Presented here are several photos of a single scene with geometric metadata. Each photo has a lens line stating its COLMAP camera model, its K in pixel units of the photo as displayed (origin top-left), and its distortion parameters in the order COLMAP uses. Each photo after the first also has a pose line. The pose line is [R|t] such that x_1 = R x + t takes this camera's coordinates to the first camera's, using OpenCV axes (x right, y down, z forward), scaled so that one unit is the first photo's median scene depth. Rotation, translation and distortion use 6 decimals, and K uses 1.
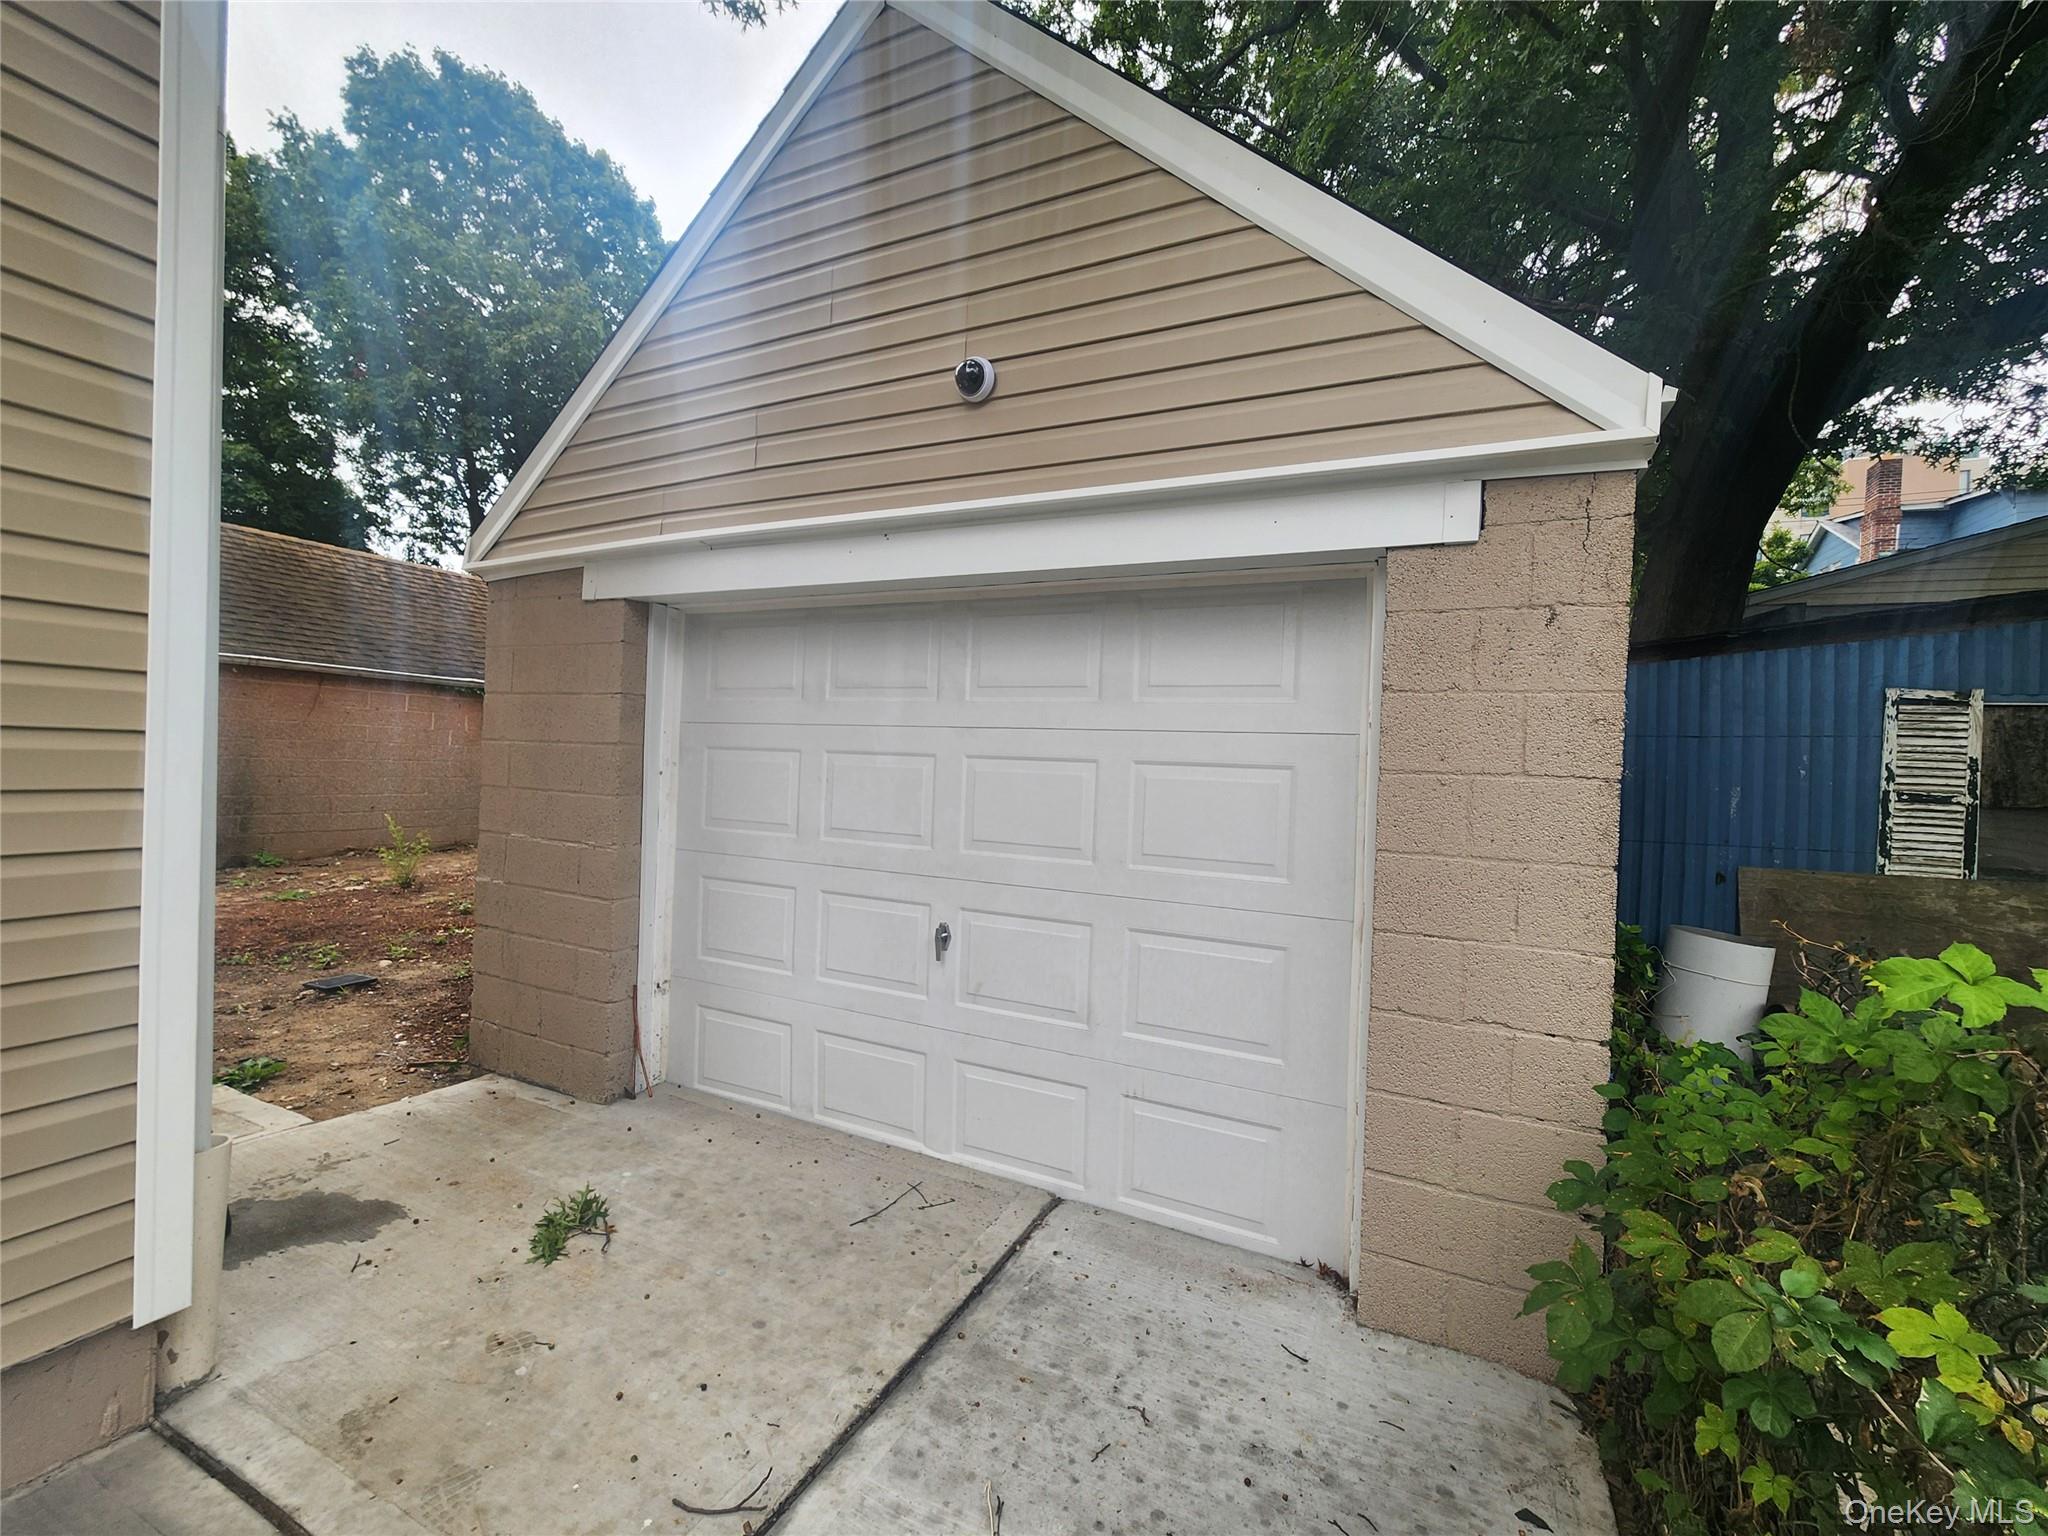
lens RADIAL K [[837.9, 0, 1014.9], [0, 837.9, 771.5], [0, 0, 1]] dist [-0.000285, -0.000279]
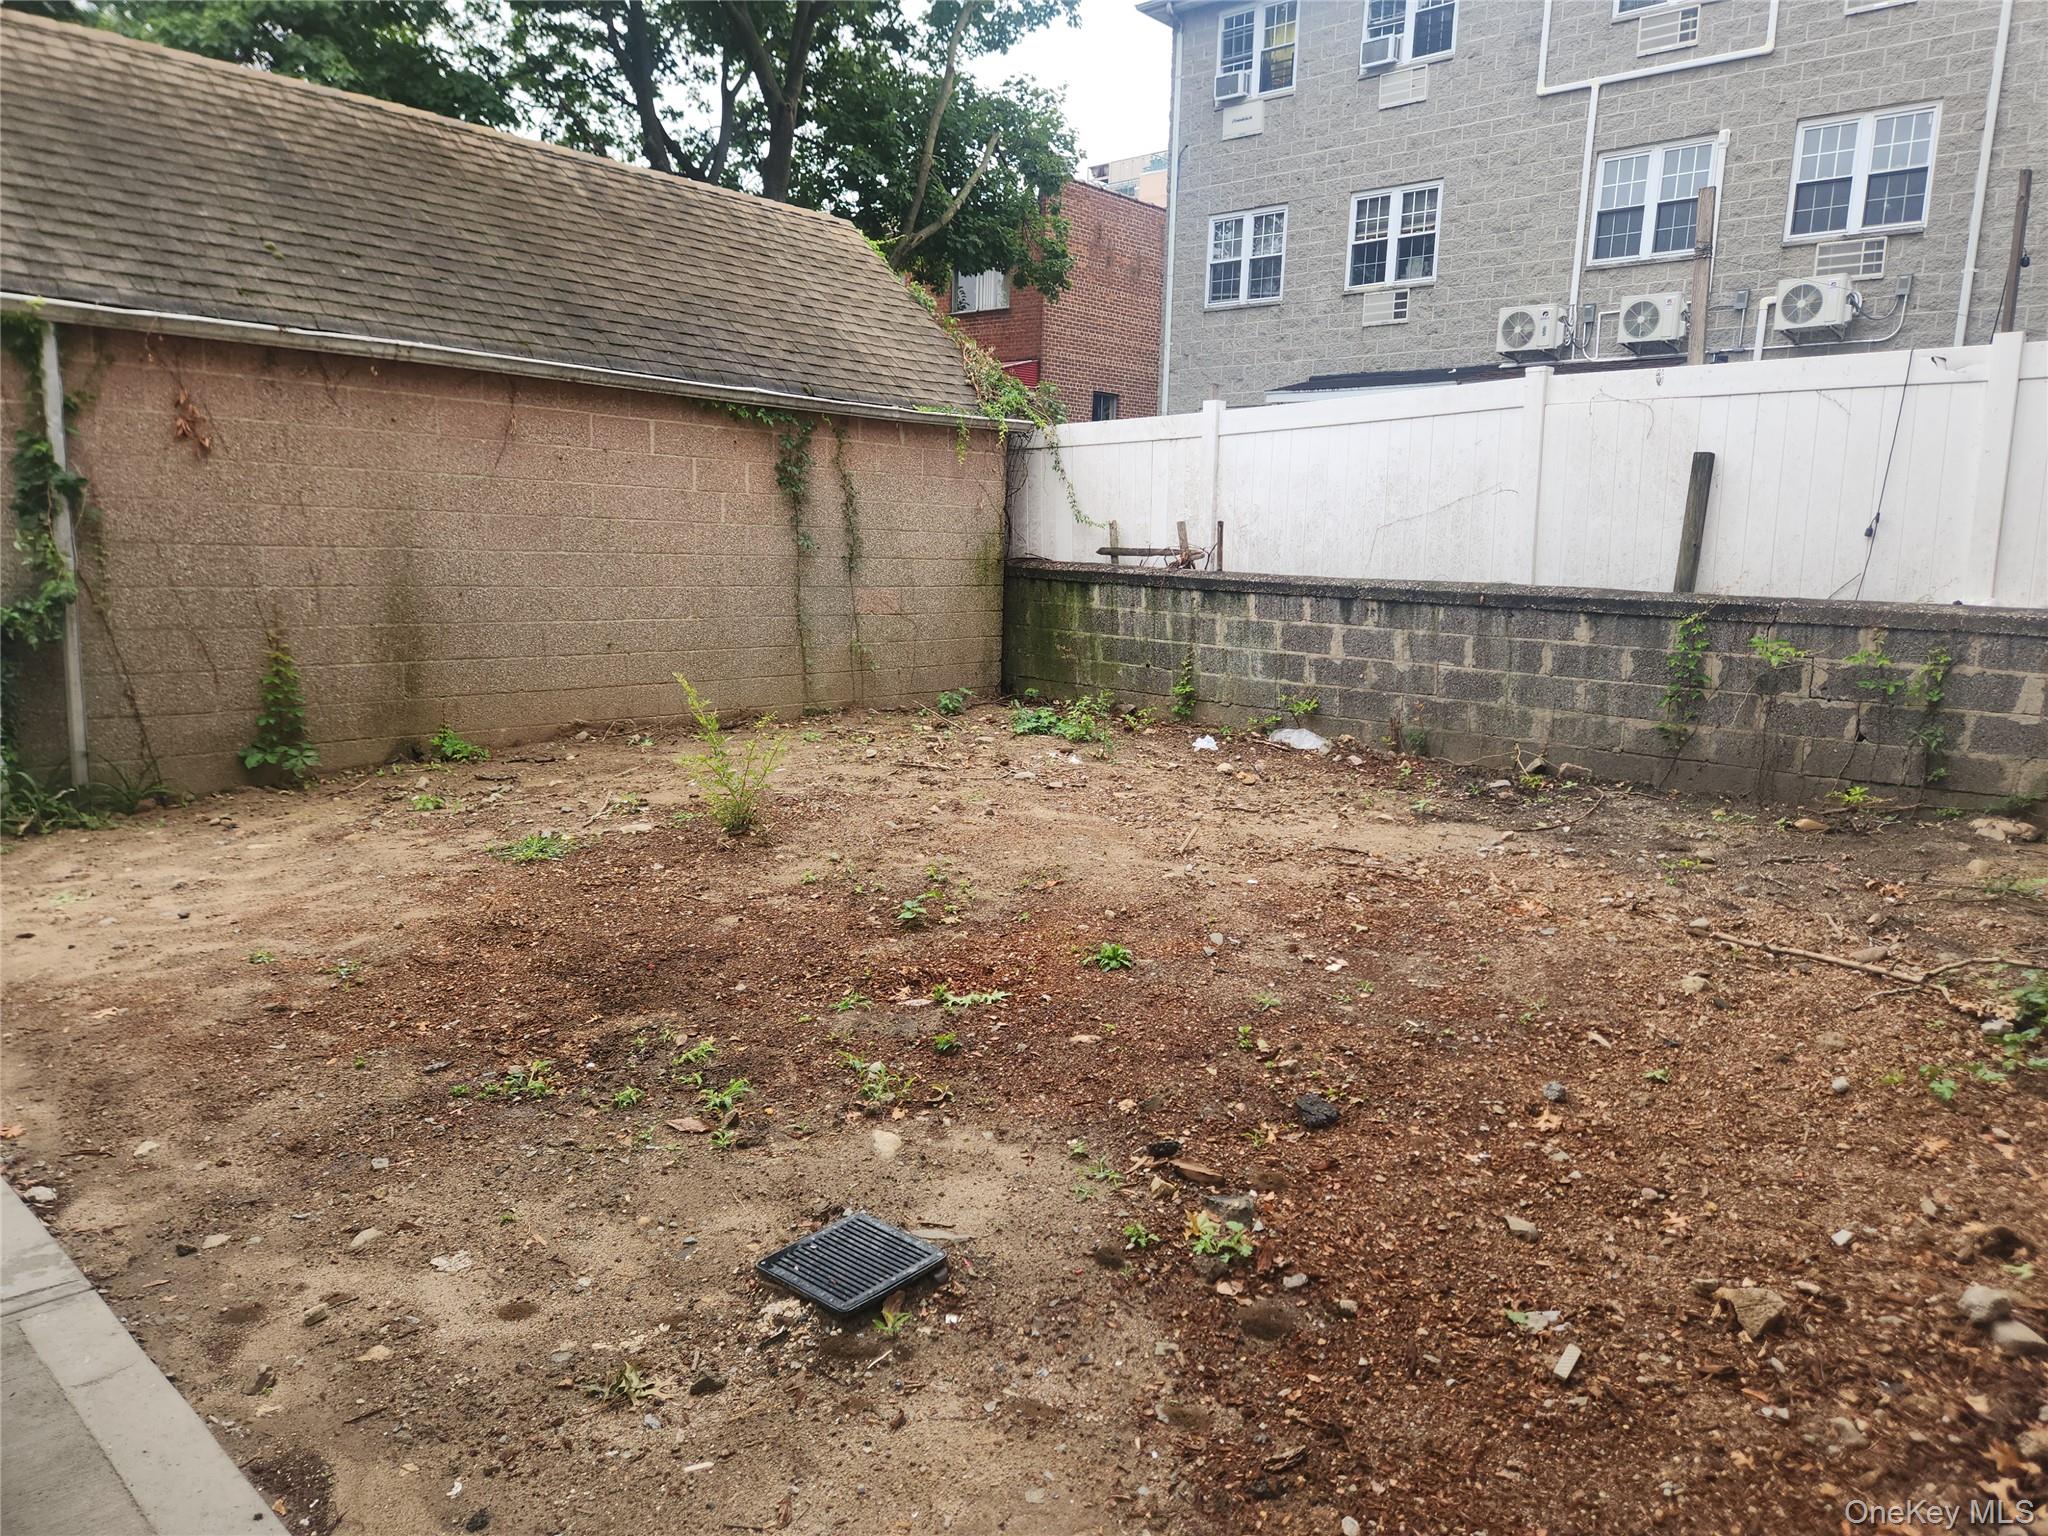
lens RADIAL K [[1359.1, 0, 1025.0], [0, 1359.1, 764.9], [0, 0, 1]] dist [0.082156, -0.067591]
pose [[0.961155, 0.040529, -0.273018, -0.291844], [0.000589, 0.988857, 0.148866, -0.010157], [0.276009, -0.143244, 0.950421, 0.260246]]
